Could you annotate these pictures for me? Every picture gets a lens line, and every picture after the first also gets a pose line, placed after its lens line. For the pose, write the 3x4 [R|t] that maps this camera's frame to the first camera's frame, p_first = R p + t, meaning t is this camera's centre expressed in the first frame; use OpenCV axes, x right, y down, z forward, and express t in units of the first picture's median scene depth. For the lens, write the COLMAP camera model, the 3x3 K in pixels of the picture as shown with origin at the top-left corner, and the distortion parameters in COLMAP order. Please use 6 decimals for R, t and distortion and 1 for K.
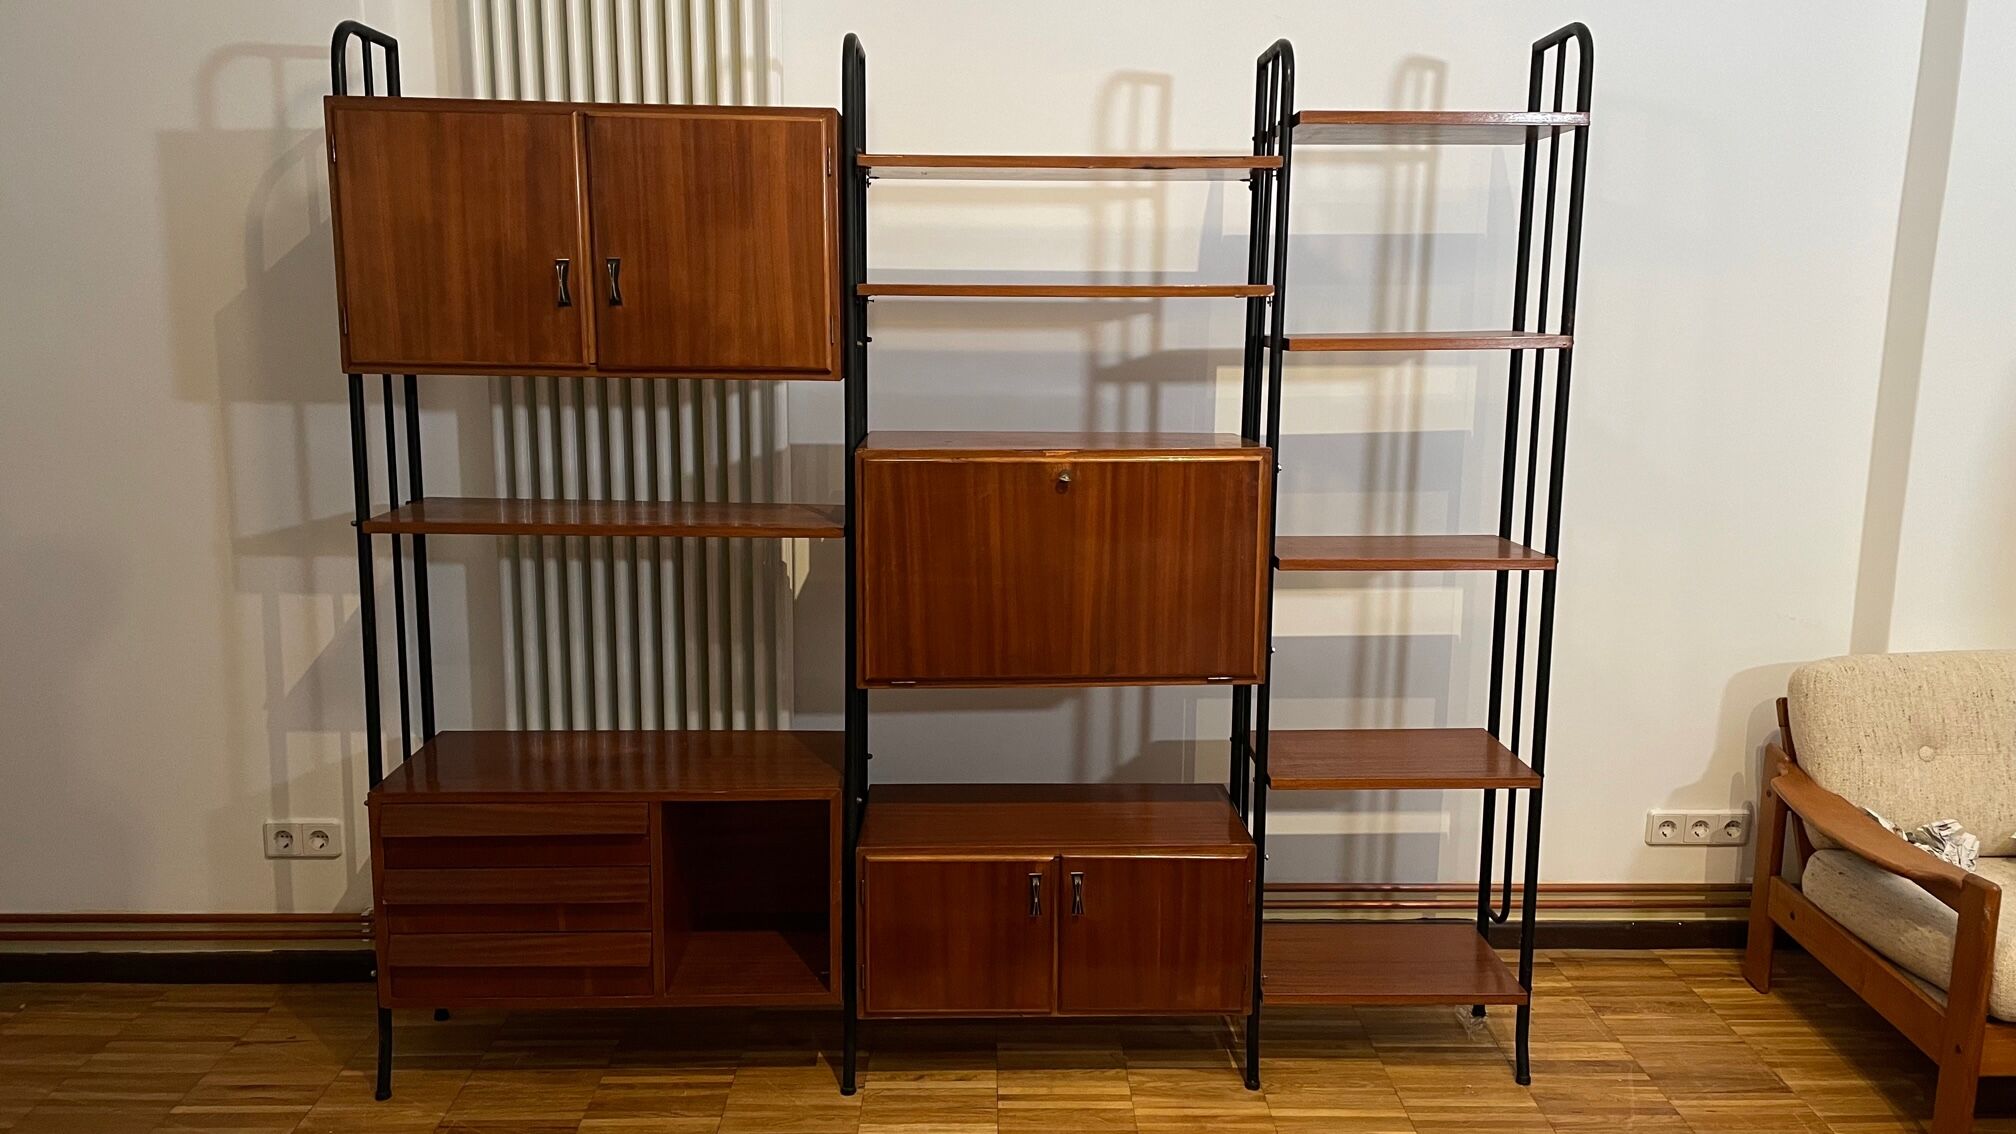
lens RADIAL K [[1523.5, 0, 1016.6], [0, 1523.5, 549.0], [0, 0, 1]] dist [0.088433, -0.116055]
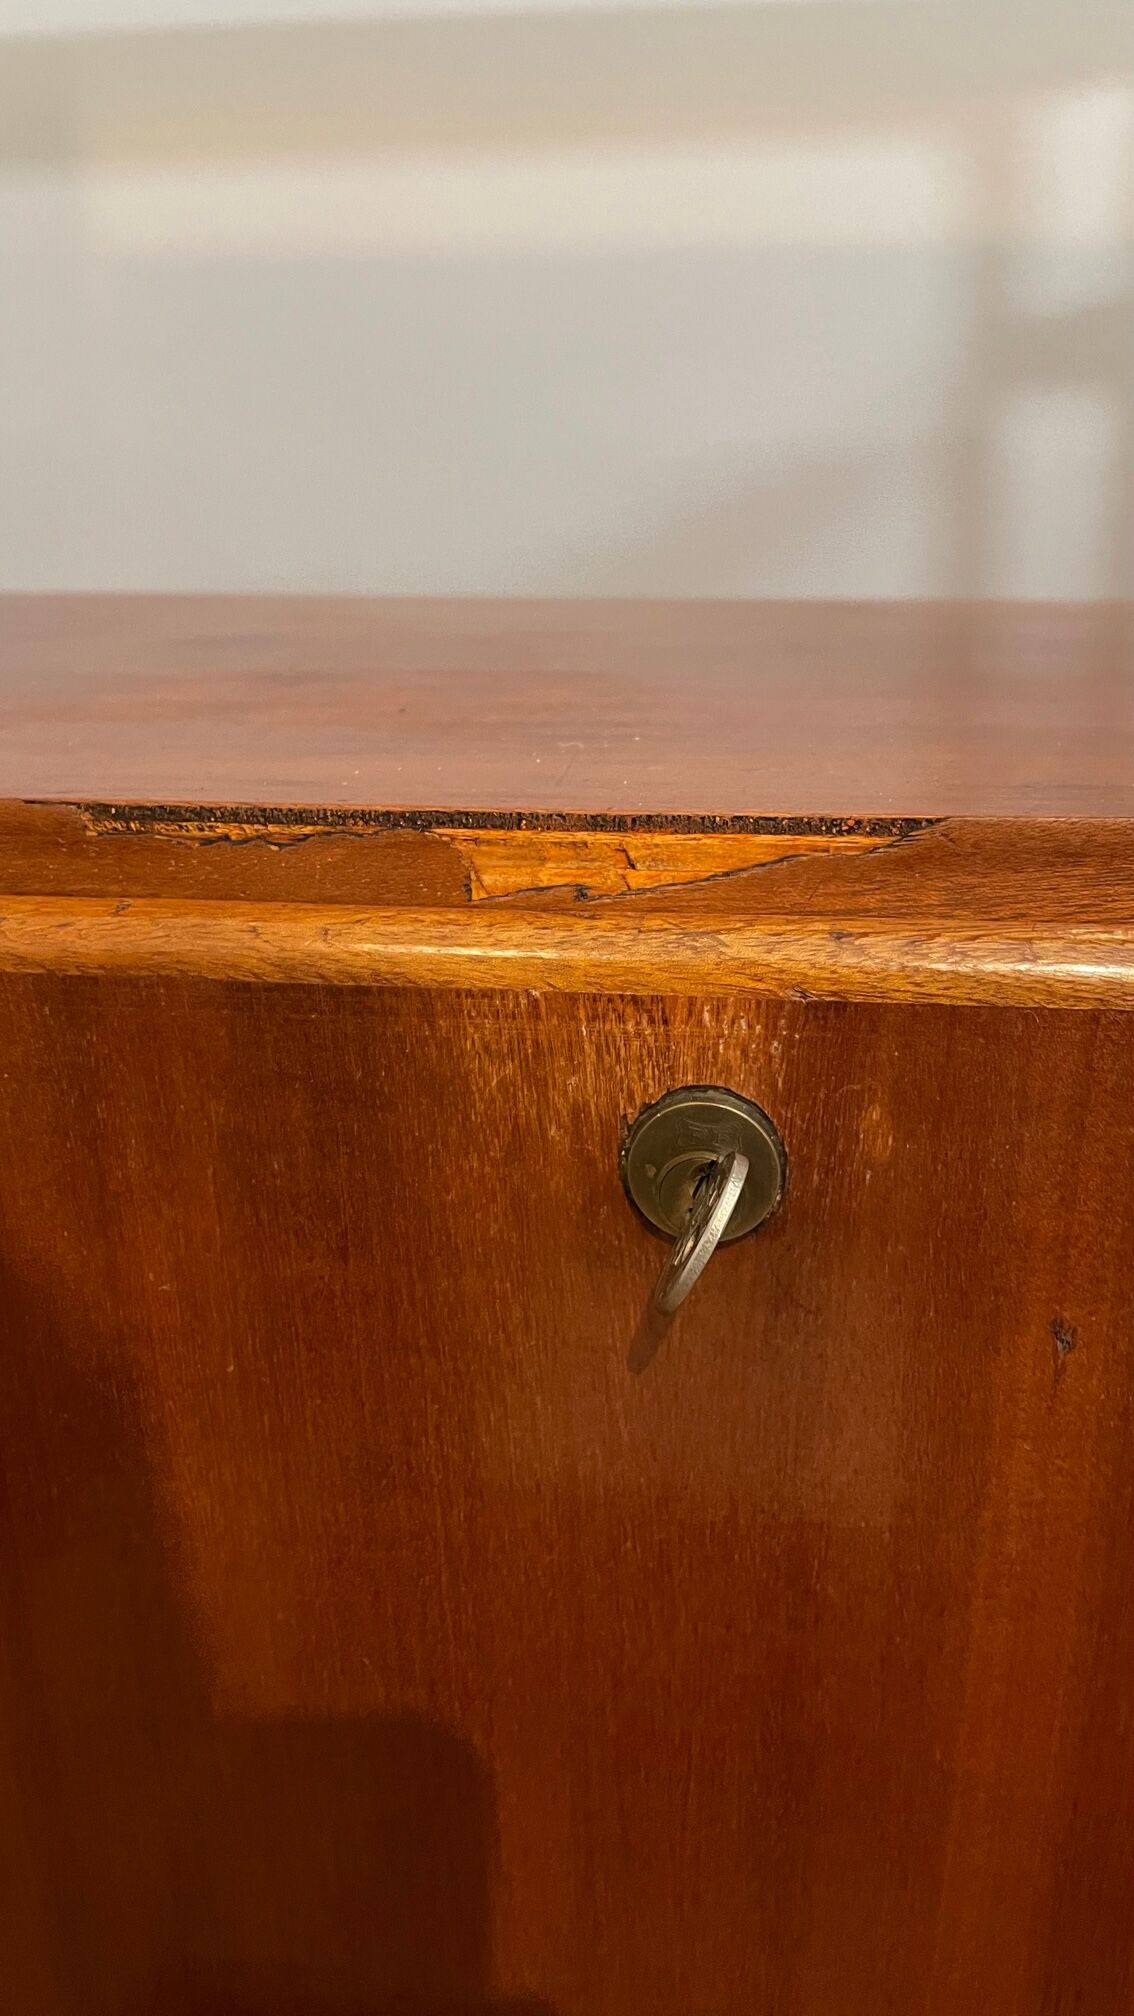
lens RADIAL K [[1485.9, 0, 574.3], [0, 1485.9, 1004.0], [0, 0, 1]] dist [0.001947, 0.000136]
pose [[0.984692, 0.047776, -0.167625, 0.034718], [-0.014940, 0.981296, 0.191925, -0.064680], [0.173659, -0.186483, 0.966988, 0.847801]]
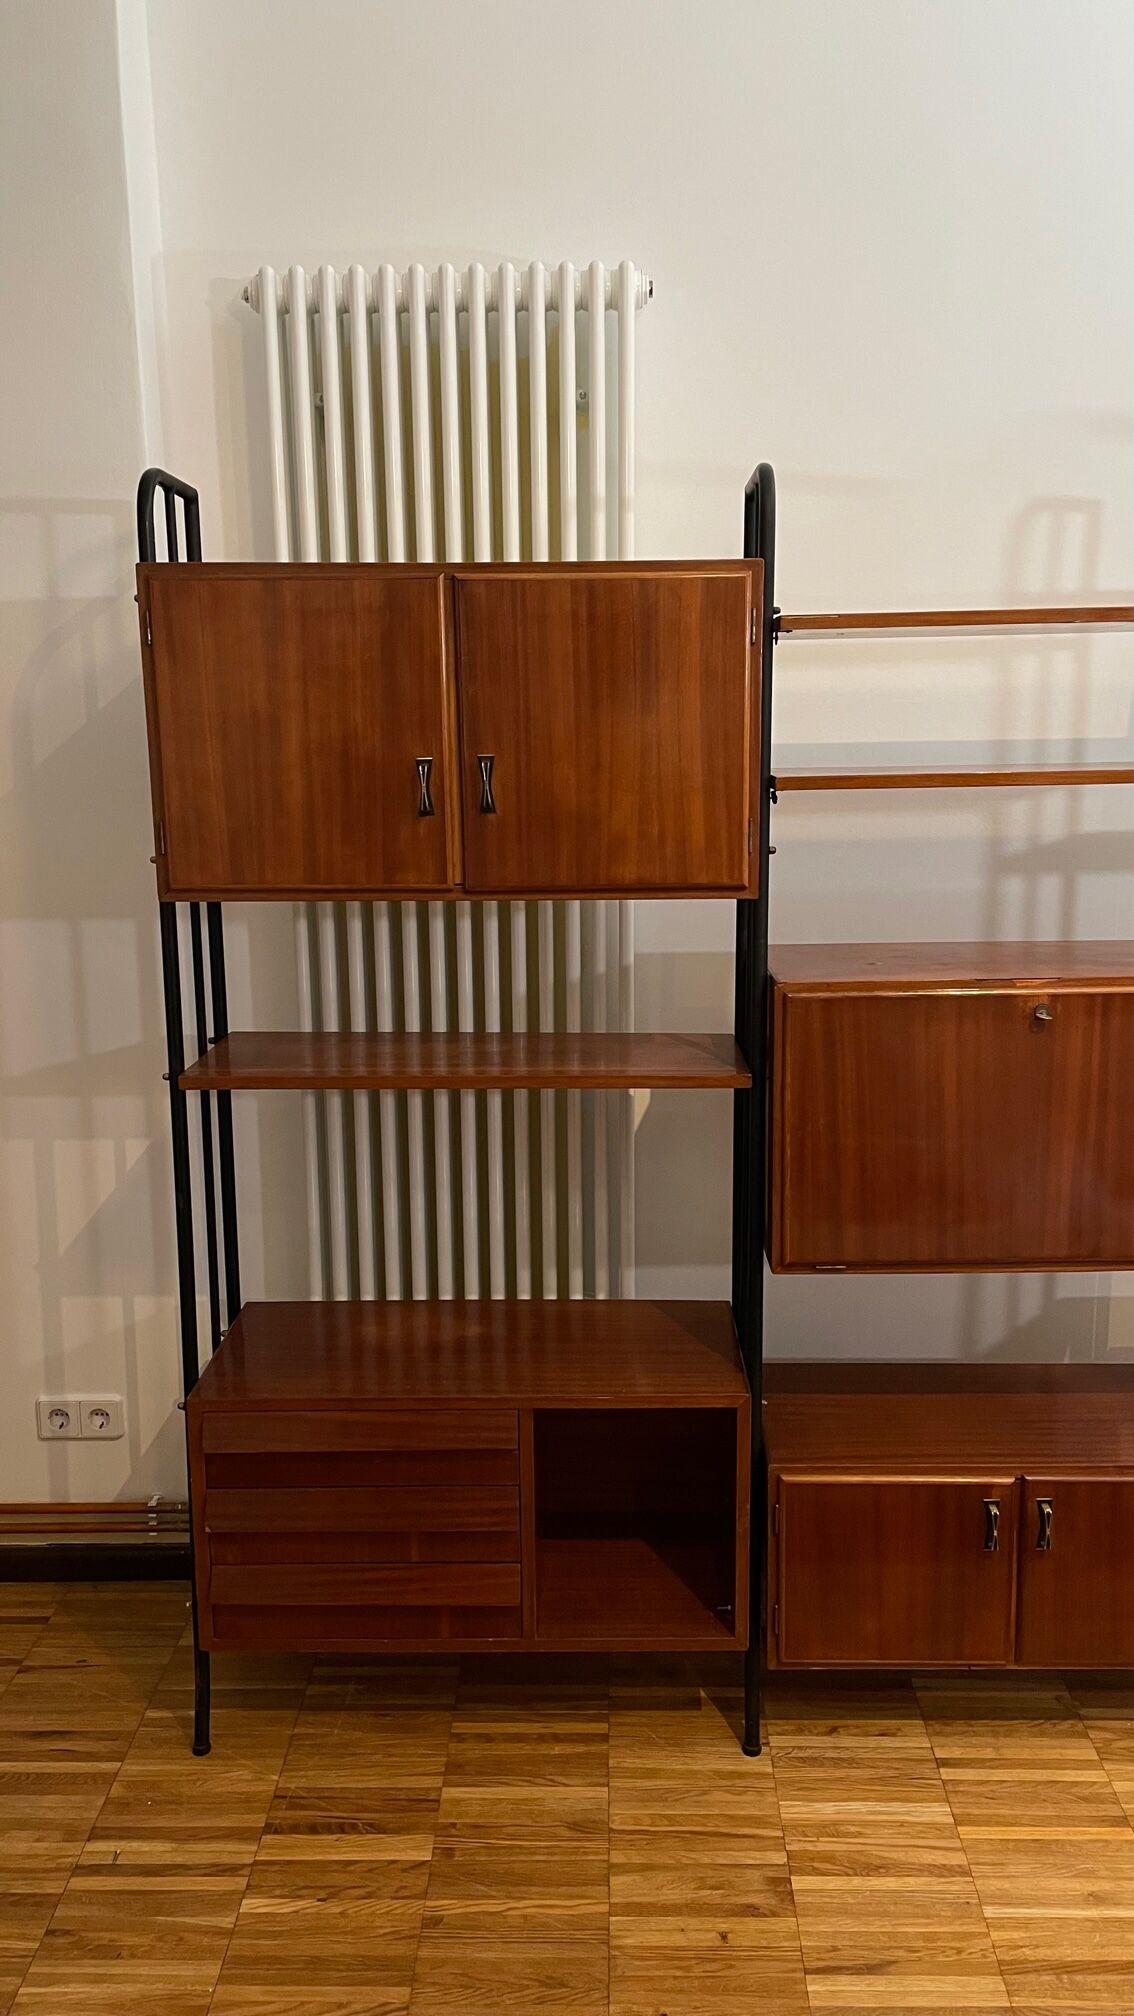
lens RADIAL K [[1523.5, 0, 569.9], [0, 1523.5, 1005.2], [0, 0, 1]] dist [0.088433, -0.116055]
pose [[0.998706, -0.012535, -0.049283, -0.159528], [0.013461, 0.999738, 0.018492, -0.063559], [0.049038, -0.019132, 0.998614, 0.173089]]
